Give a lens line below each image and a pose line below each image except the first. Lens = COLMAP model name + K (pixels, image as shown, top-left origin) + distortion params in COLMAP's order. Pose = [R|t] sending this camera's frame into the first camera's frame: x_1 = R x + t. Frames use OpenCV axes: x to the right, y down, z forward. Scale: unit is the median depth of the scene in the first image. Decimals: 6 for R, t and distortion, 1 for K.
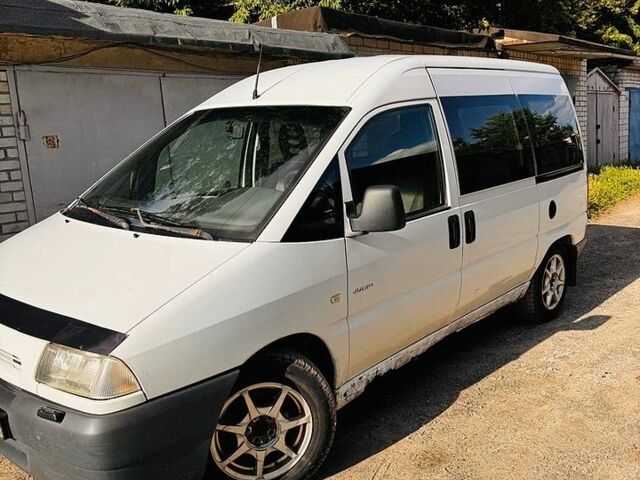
lens RADIAL K [[581.4, 0, 340.4], [0, 581.4, 239.5], [0, 0, 1]] dist [0.210542, -0.387090]
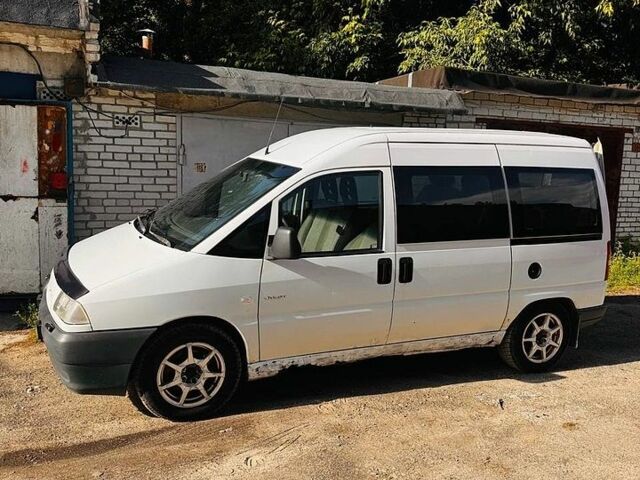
lens RADIAL K [[581.4, 0, 340.4], [0, 581.4, 239.5], [0, 0, 1]] dist [0.210542, -0.387090]
pose [[0.901339, 0.141565, -0.409325, 0.503260], [-0.157036, 0.987584, -0.004240, -0.049835], [0.403643, 0.068101, 0.912379, -0.159416]]
